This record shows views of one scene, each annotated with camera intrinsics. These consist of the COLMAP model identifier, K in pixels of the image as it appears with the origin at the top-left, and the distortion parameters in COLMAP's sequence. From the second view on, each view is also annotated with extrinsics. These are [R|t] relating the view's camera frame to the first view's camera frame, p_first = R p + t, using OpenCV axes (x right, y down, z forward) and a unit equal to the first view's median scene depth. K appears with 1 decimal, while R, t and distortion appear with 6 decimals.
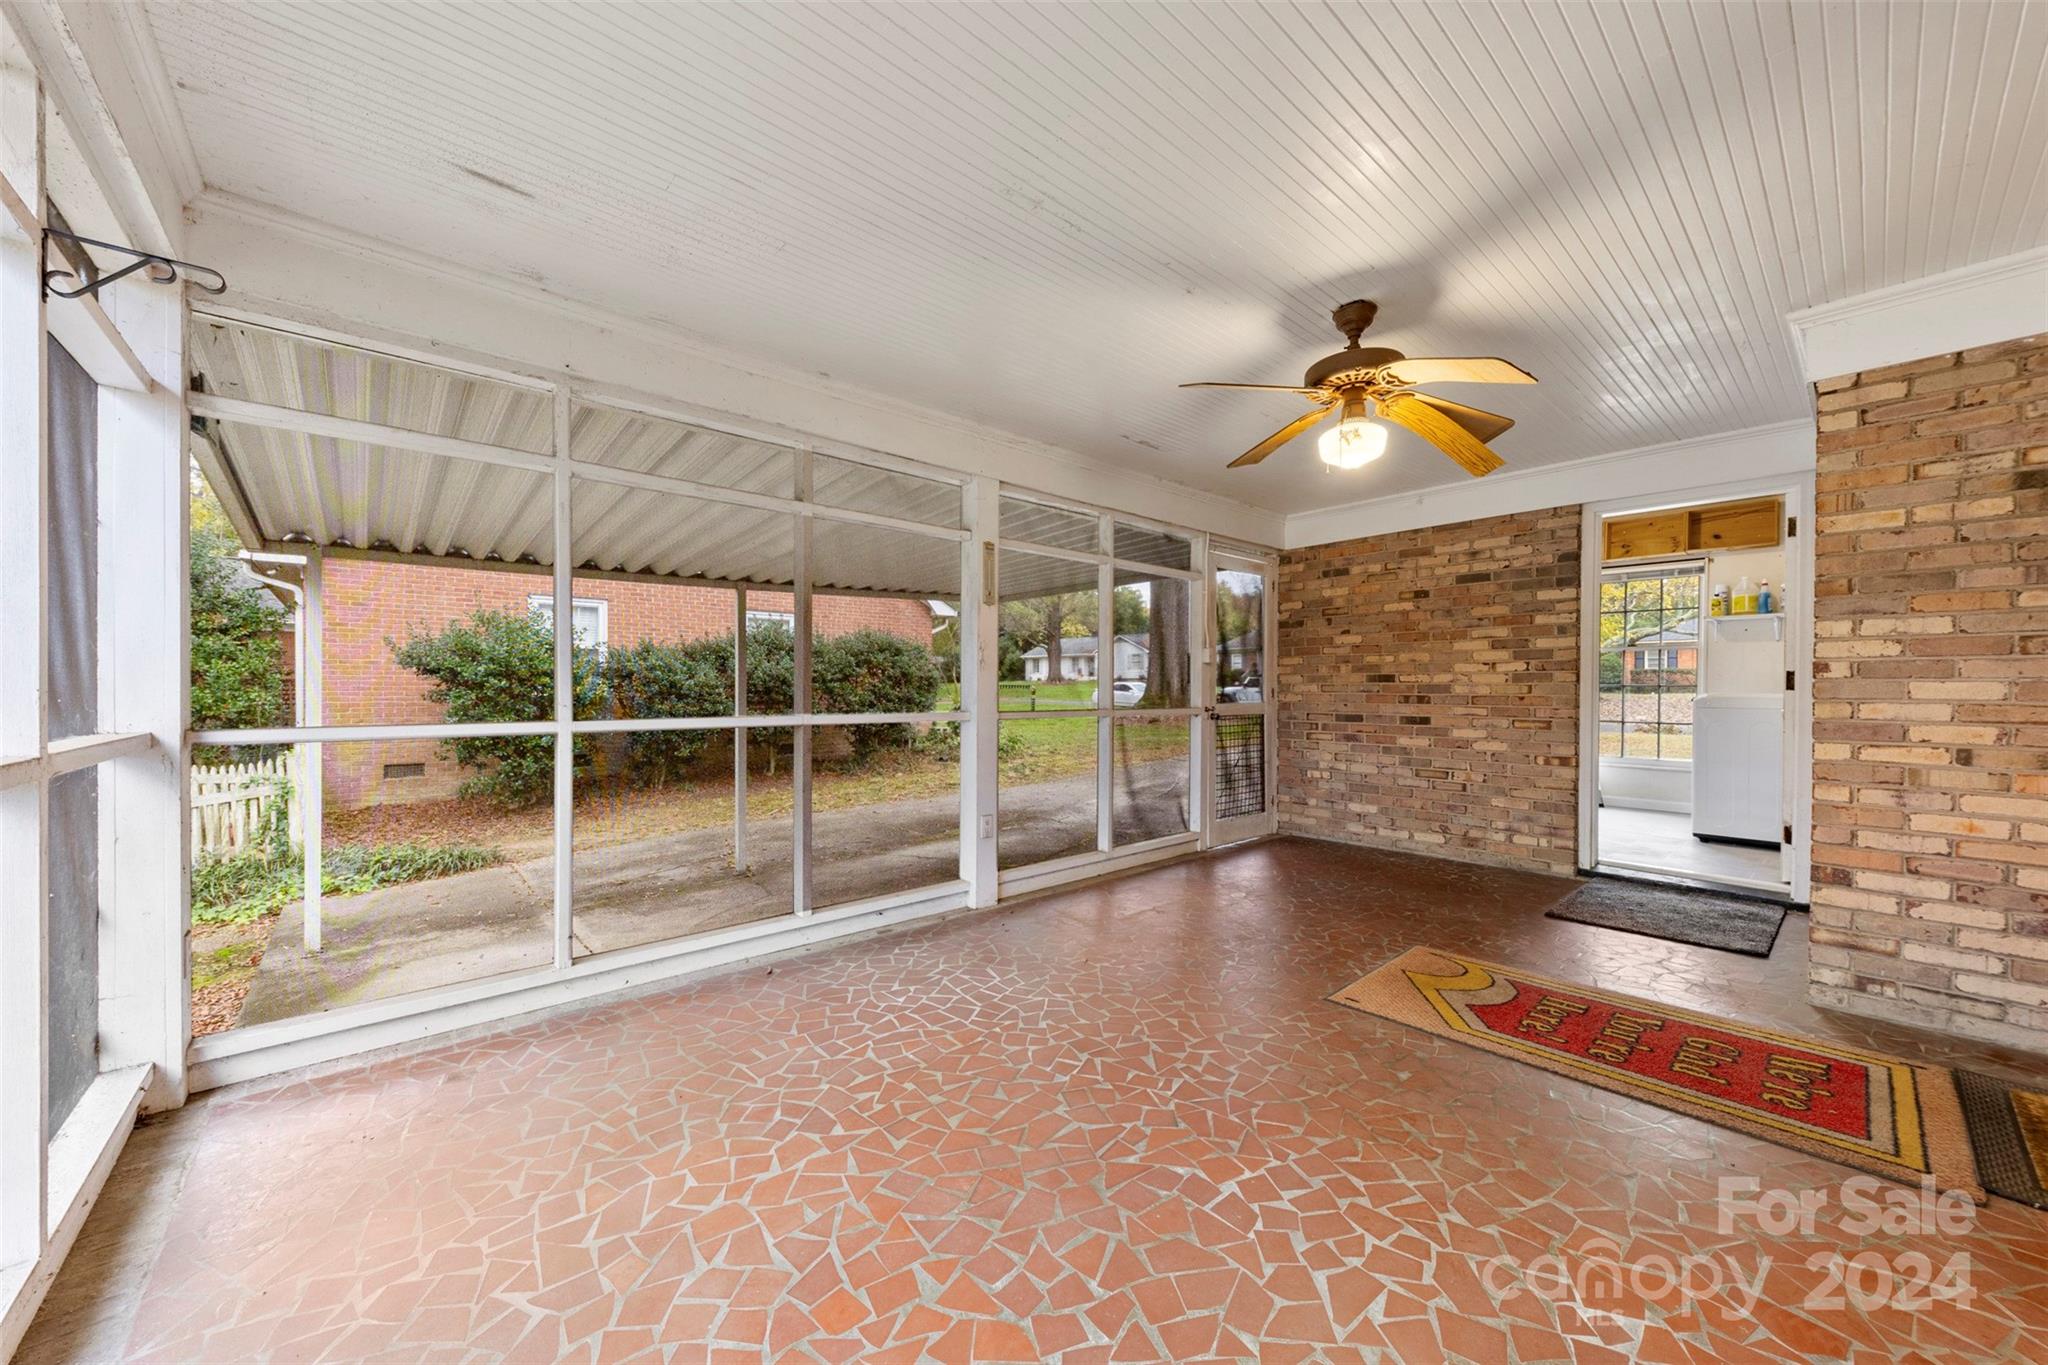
lens RADIAL K [[752.2, 0, 1028.7], [0, 752.2, 691.1], [0, 0, 1]] dist [-0.001264, -0.000067]
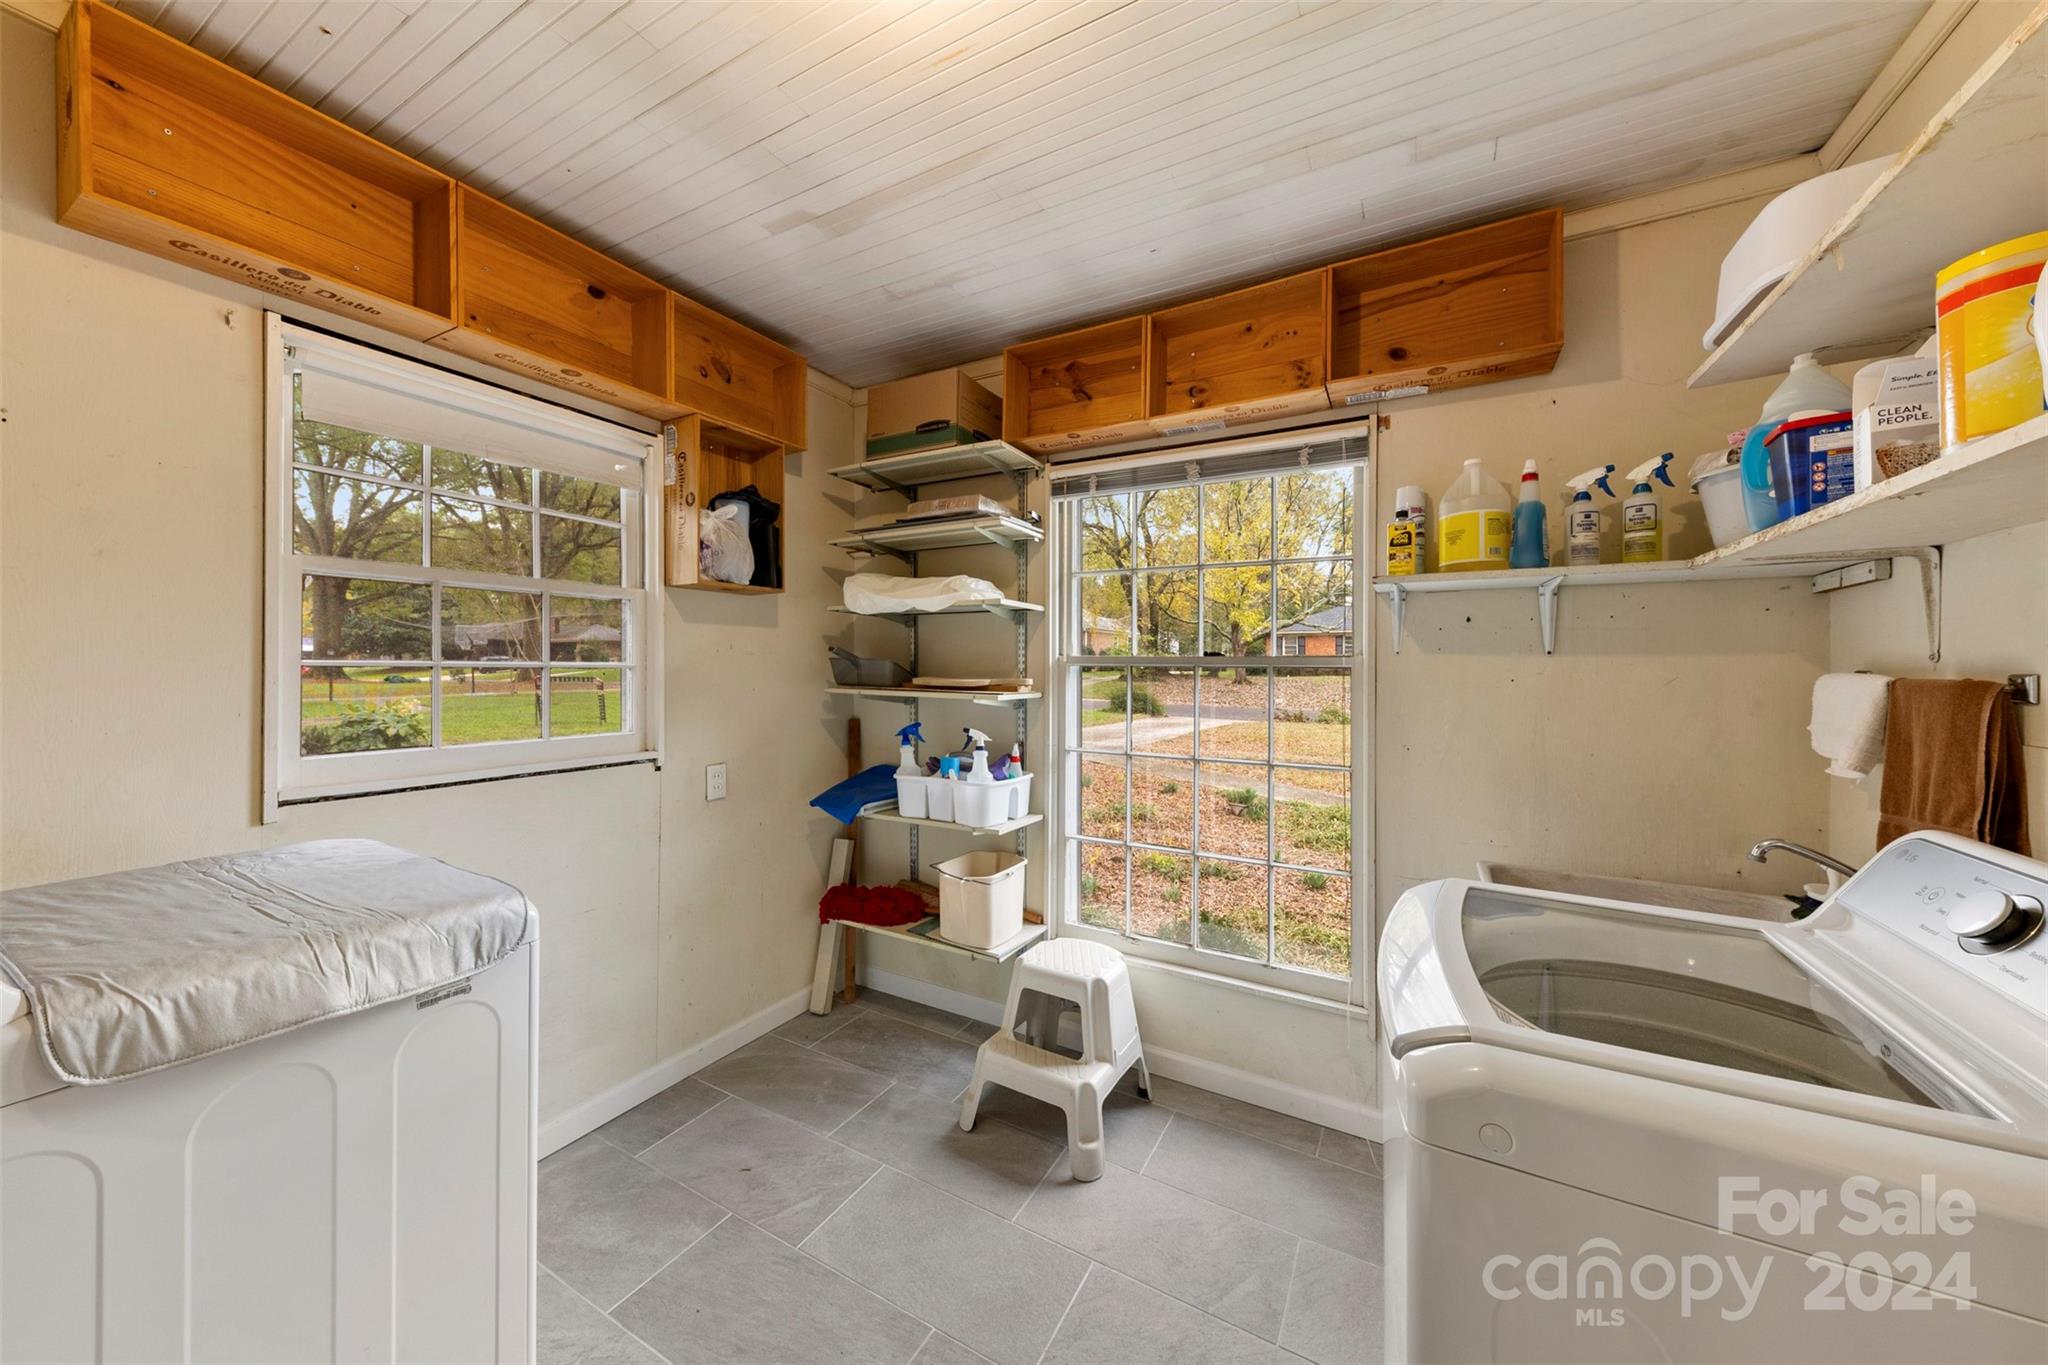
lens RADIAL K [[714.6, 0, 1024.1], [0, 714.6, 669.6], [0, 0, 1]] dist [-0.000104, -0.000003]
pose [[0.943578, -0.000829, 0.331148, 0.646857], [0.000960, 1.000000, -0.000232, -0.058049], [-0.331148, 0.000537, 0.943579, 0.749906]]
